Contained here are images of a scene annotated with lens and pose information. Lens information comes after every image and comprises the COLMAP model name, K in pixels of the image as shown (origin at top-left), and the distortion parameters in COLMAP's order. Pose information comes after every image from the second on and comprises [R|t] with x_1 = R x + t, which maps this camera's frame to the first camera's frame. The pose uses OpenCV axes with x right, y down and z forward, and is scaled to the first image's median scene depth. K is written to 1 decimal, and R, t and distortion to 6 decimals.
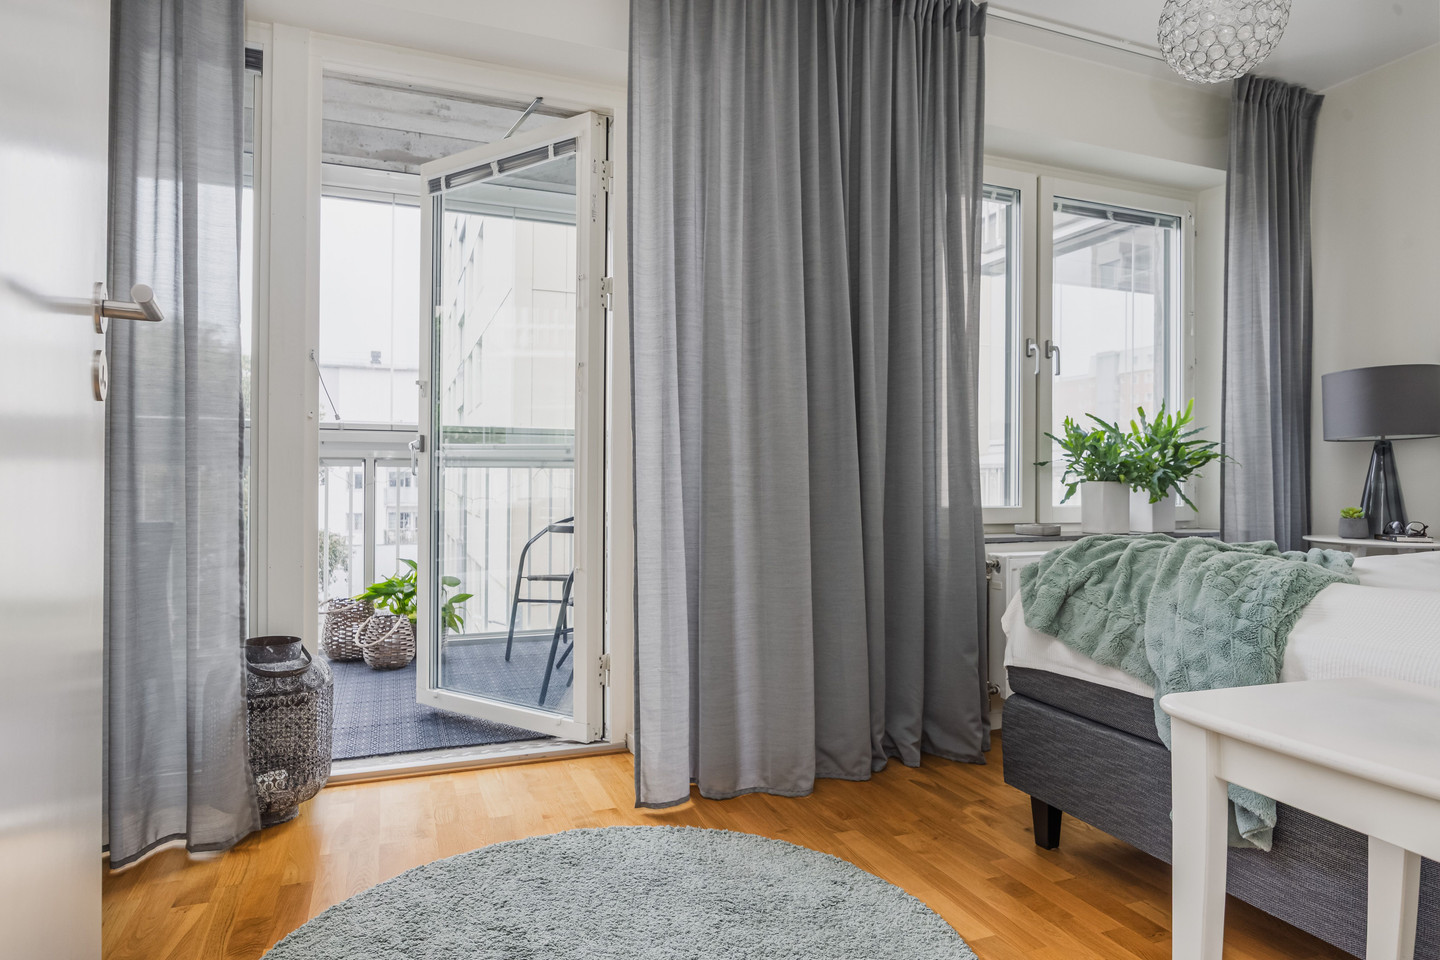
lens RADIAL K [[832.9, 0, 720.0], [0, 832.9, 480.0], [0, 0, 1]] dist [-0.000561, -0.000315]
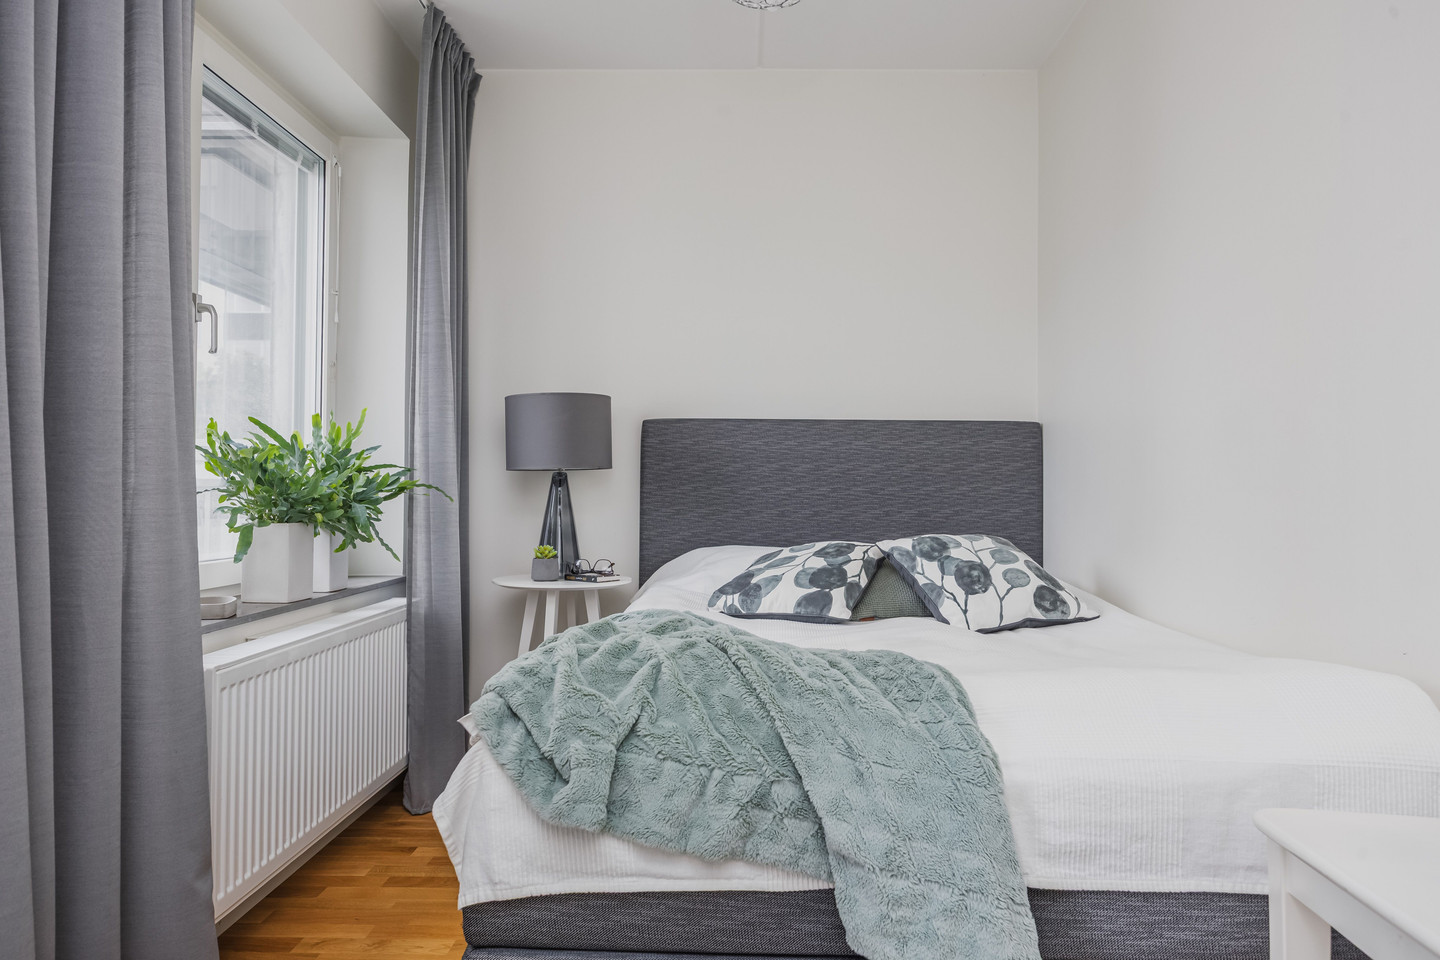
lens RADIAL K [[945.2, 0, 716.1], [0, 945.2, 473.0], [0, 0, 1]] dist [0.036517, -0.000591]
pose [[0.401961, 0.020993, 0.915416, -0.102411], [-0.007274, 0.999779, -0.019733, -0.026682], [-0.915628, 0.001274, 0.402025, 0.408988]]
